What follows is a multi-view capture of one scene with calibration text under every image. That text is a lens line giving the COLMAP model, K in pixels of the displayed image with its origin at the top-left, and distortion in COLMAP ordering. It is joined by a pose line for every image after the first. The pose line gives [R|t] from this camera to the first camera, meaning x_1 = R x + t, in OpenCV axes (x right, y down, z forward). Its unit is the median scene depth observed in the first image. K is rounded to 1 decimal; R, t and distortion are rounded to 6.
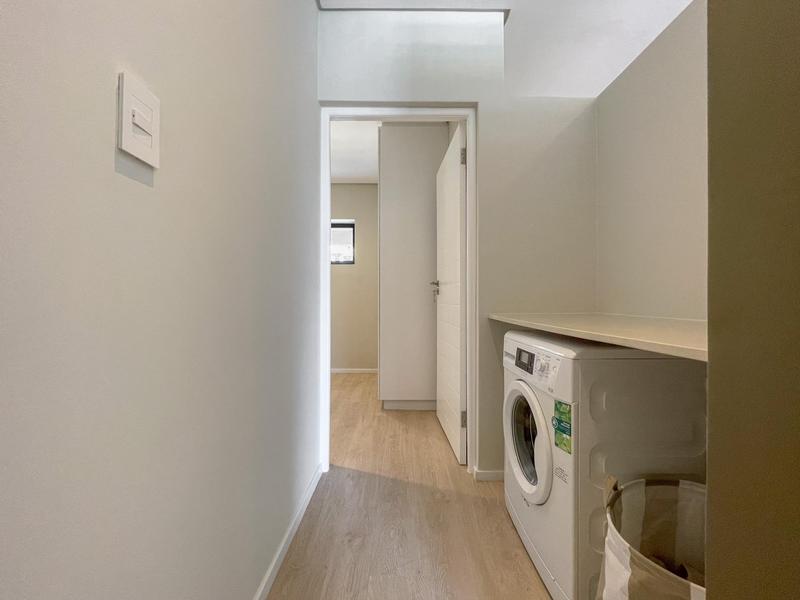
lens RADIAL K [[326.5, 0, 396.9], [0, 326.5, 300.8], [0, 0, 1]] dist [0.001100, 0.000229]
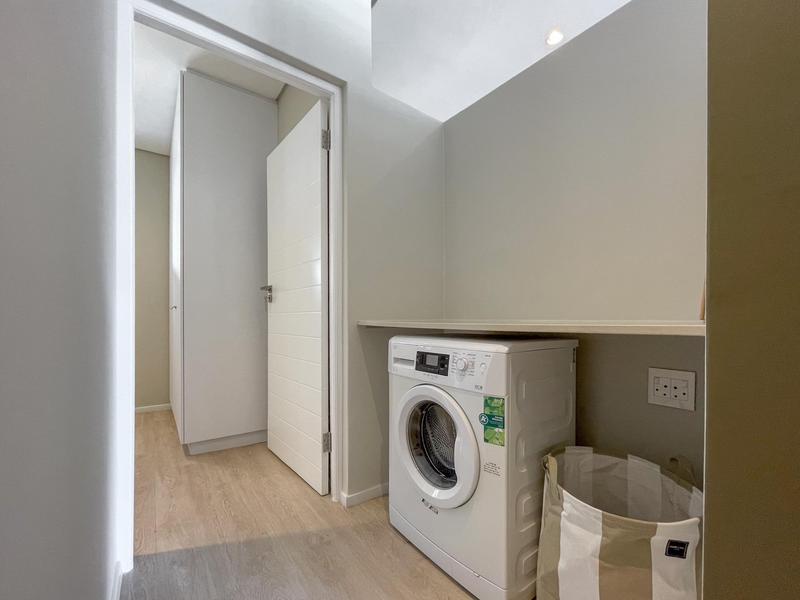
lens RADIAL K [[339.4, 0, 398.7], [0, 339.4, 320.3], [0, 0, 1]] dist [0.000060, -0.000259]
pose [[0.810629, -0.002159, 0.585556, -0.179956], [-0.000882, 0.999988, 0.004908, 0.035276], [-0.585560, -0.004495, 0.810617, 0.167541]]
